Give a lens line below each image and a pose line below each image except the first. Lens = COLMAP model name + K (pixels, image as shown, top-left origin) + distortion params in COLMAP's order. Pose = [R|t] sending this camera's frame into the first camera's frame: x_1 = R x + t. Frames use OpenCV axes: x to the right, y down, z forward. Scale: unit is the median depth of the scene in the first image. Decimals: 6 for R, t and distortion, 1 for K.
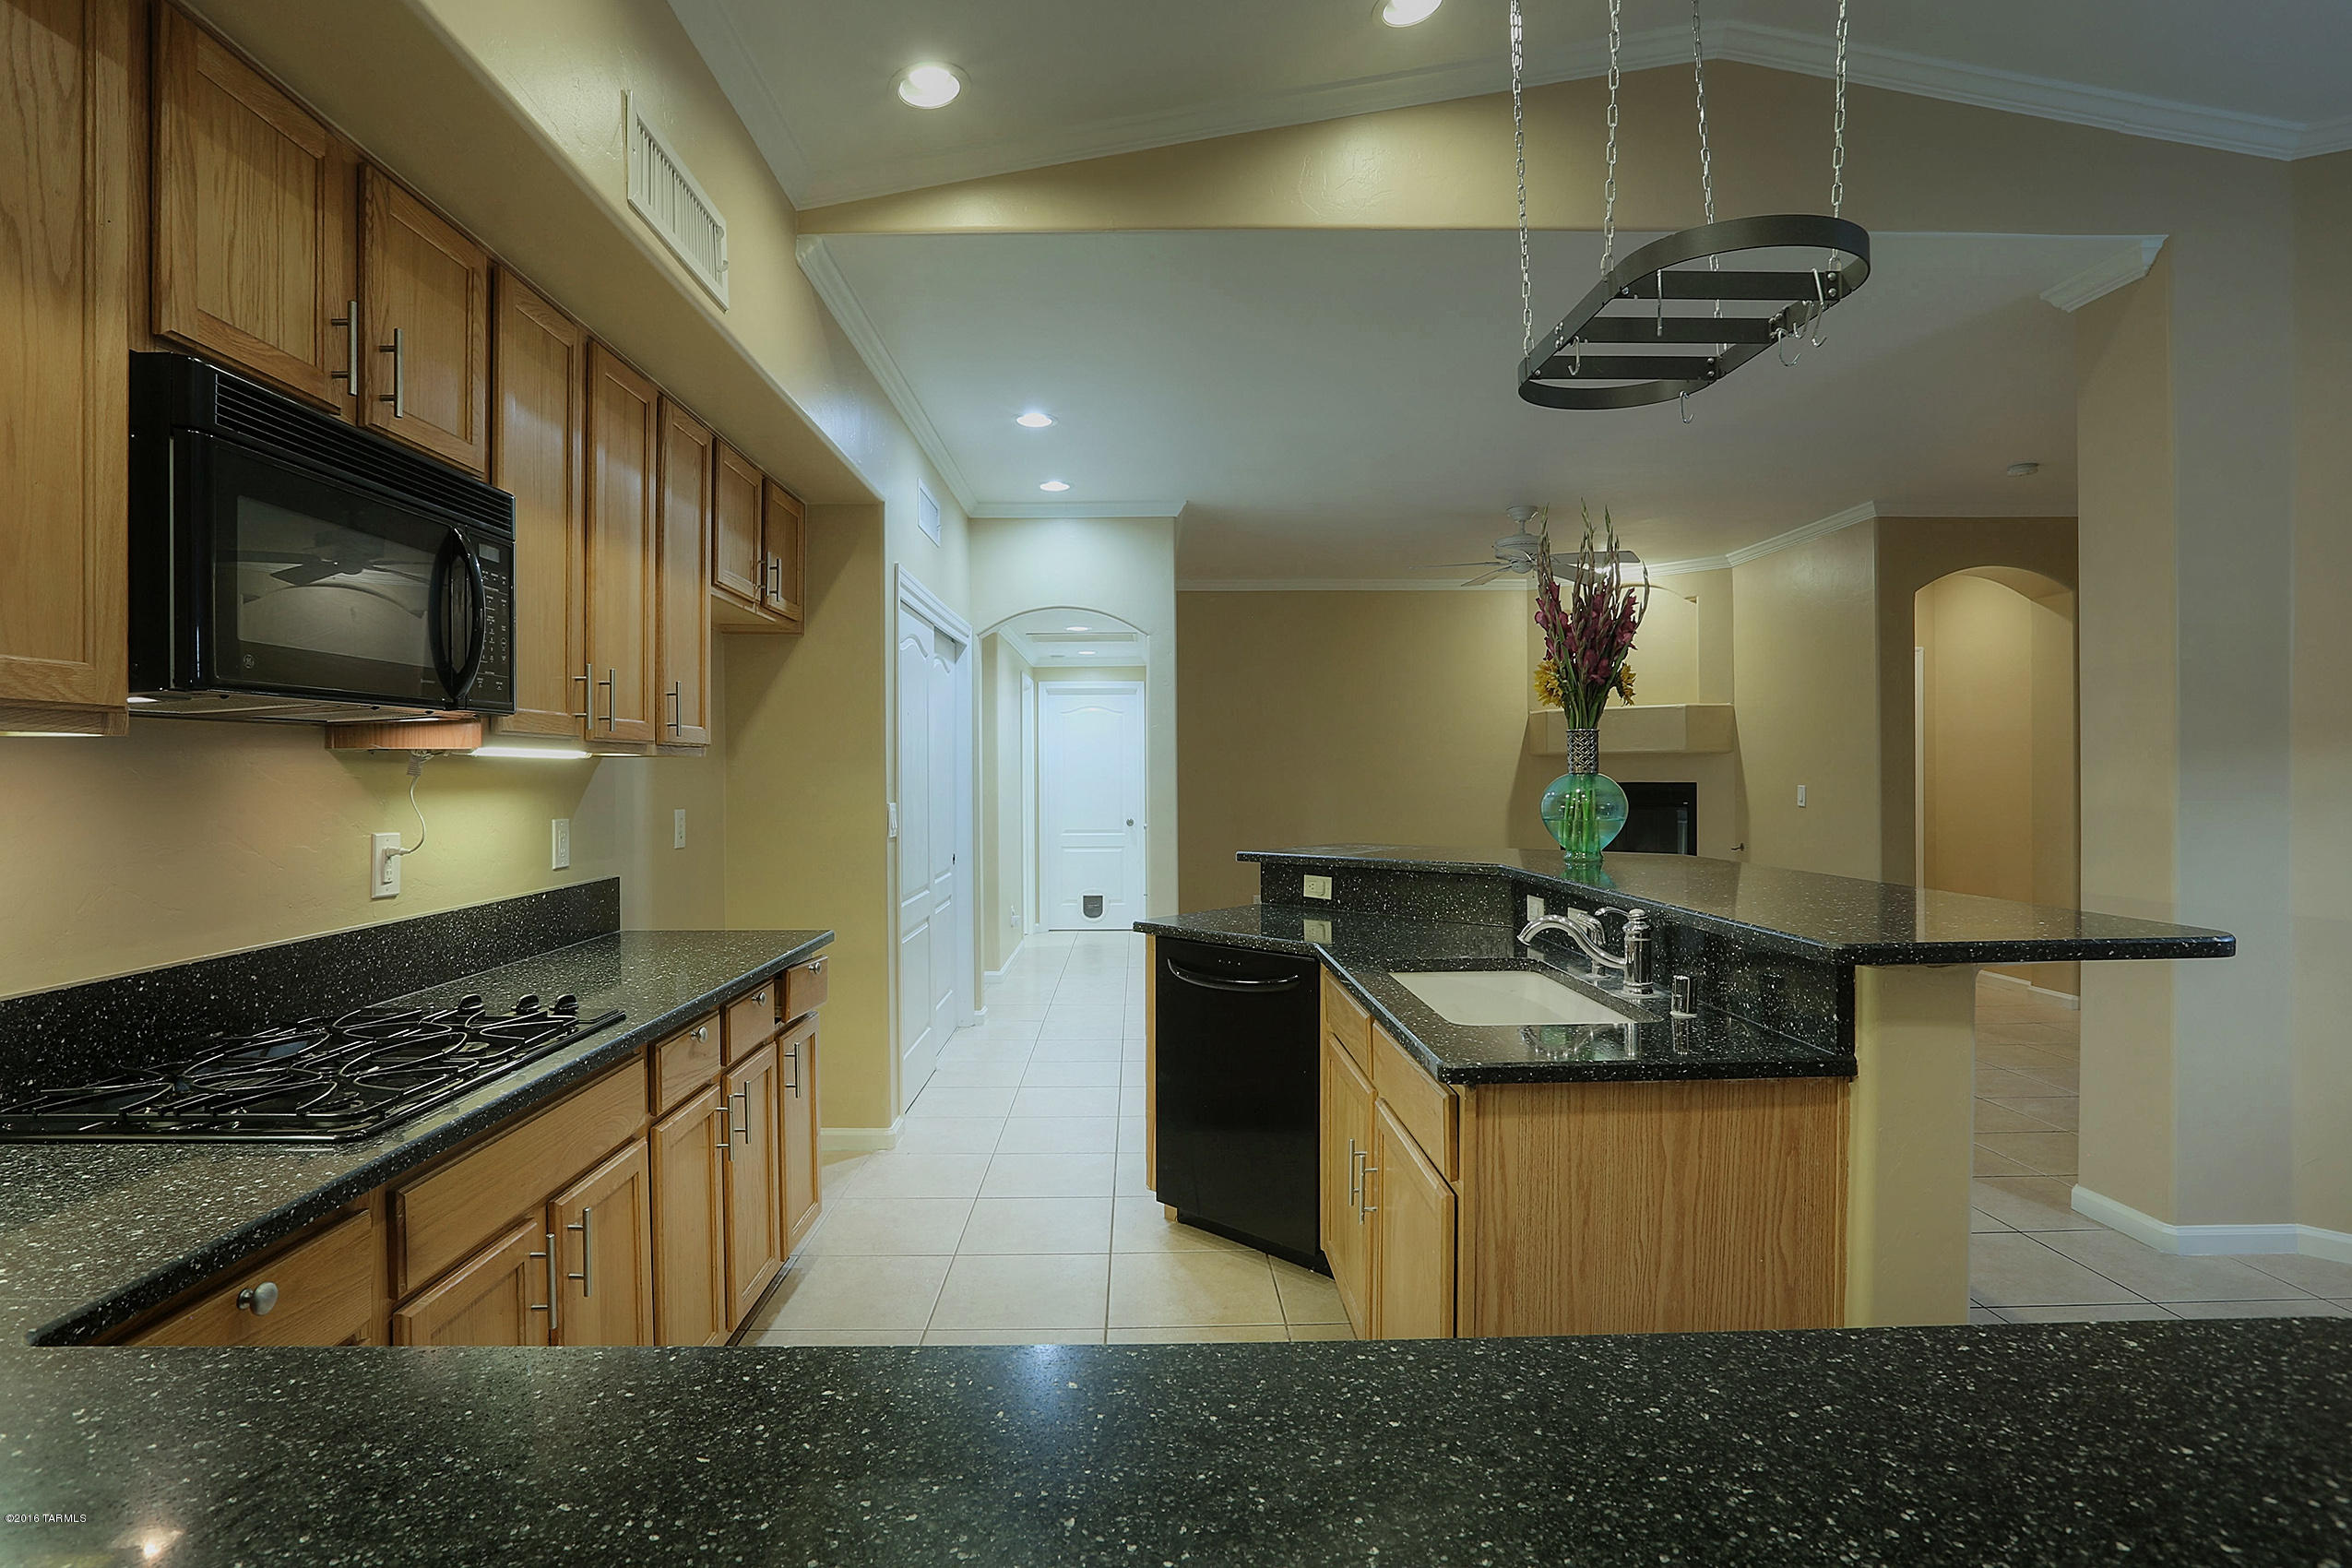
lens RADIAL K [[1227.8, 0, 1203.7], [0, 1227.8, 765.4], [0, 0, 1]] dist [-0.028331, 0.002173]
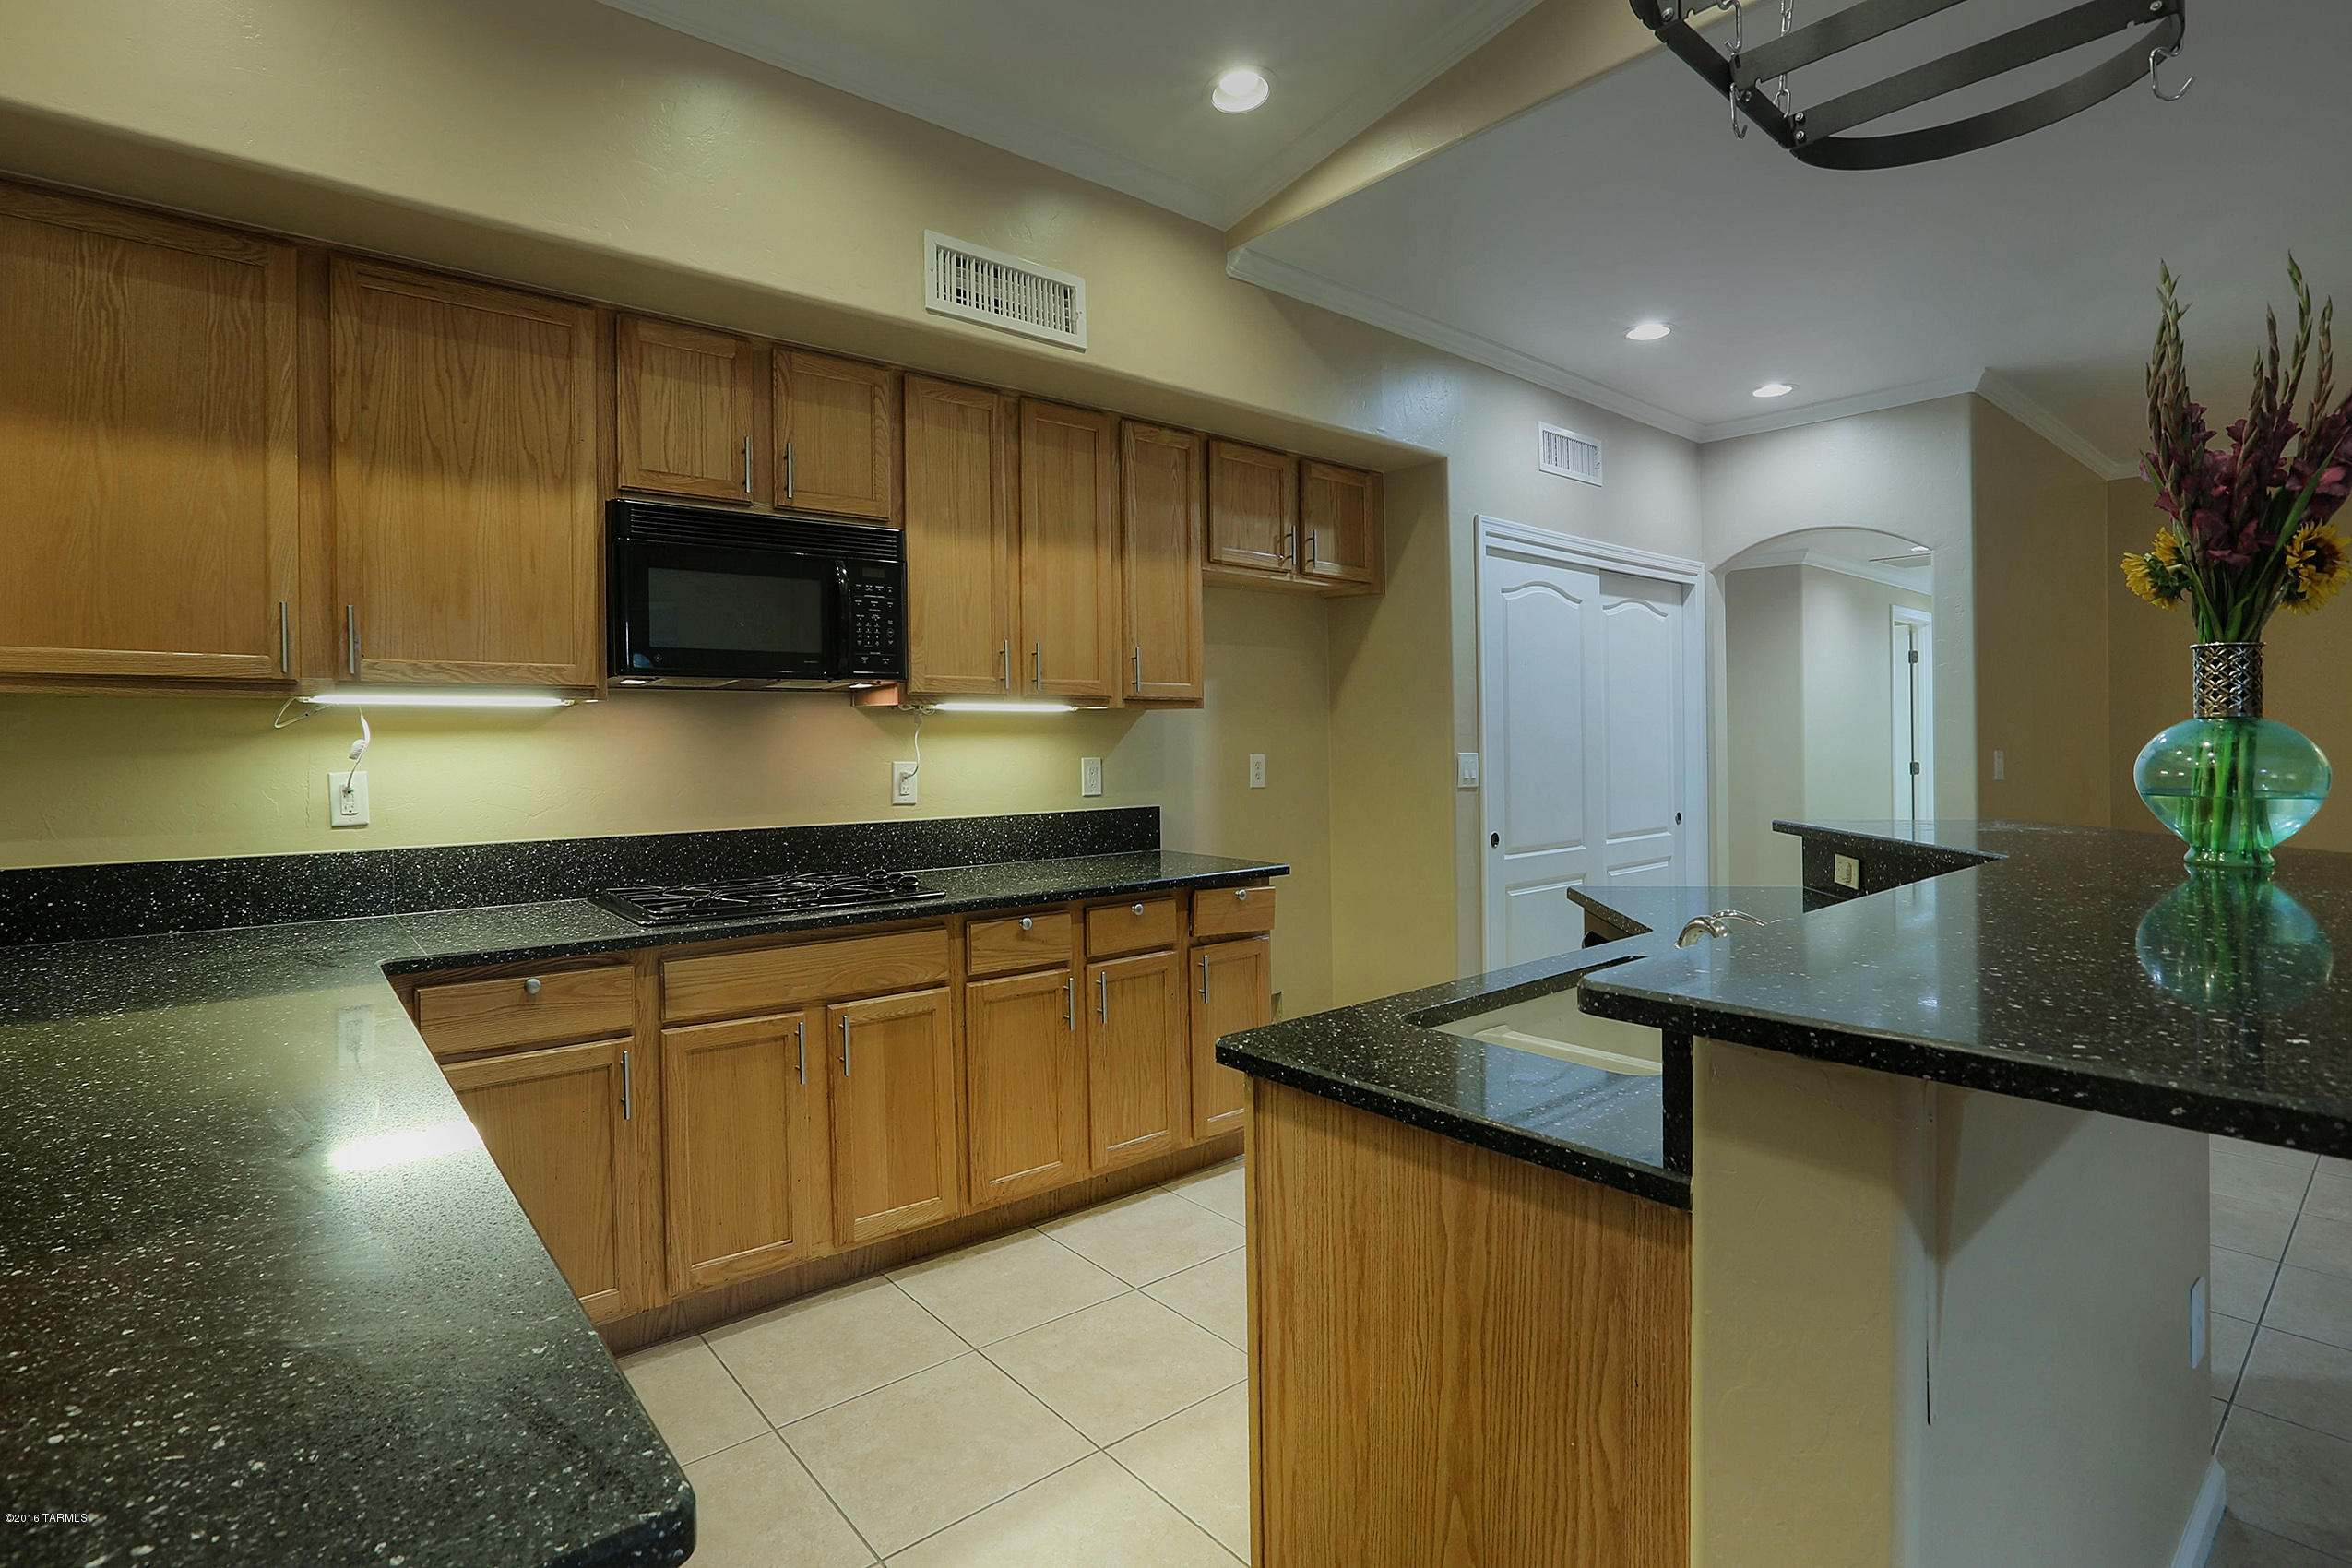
lens RADIAL K [[1155.1, 0, 1000.0], [0, 1155.1, 739.8], [0, 0, 1]] dist [-0.042869, 0.010173]
pose [[0.548971, 0.006364, -0.835817, 0.796506], [0.005142, 0.999926, 0.010991, 0.016433], [0.835826, -0.010331, 0.548898, 0.406942]]
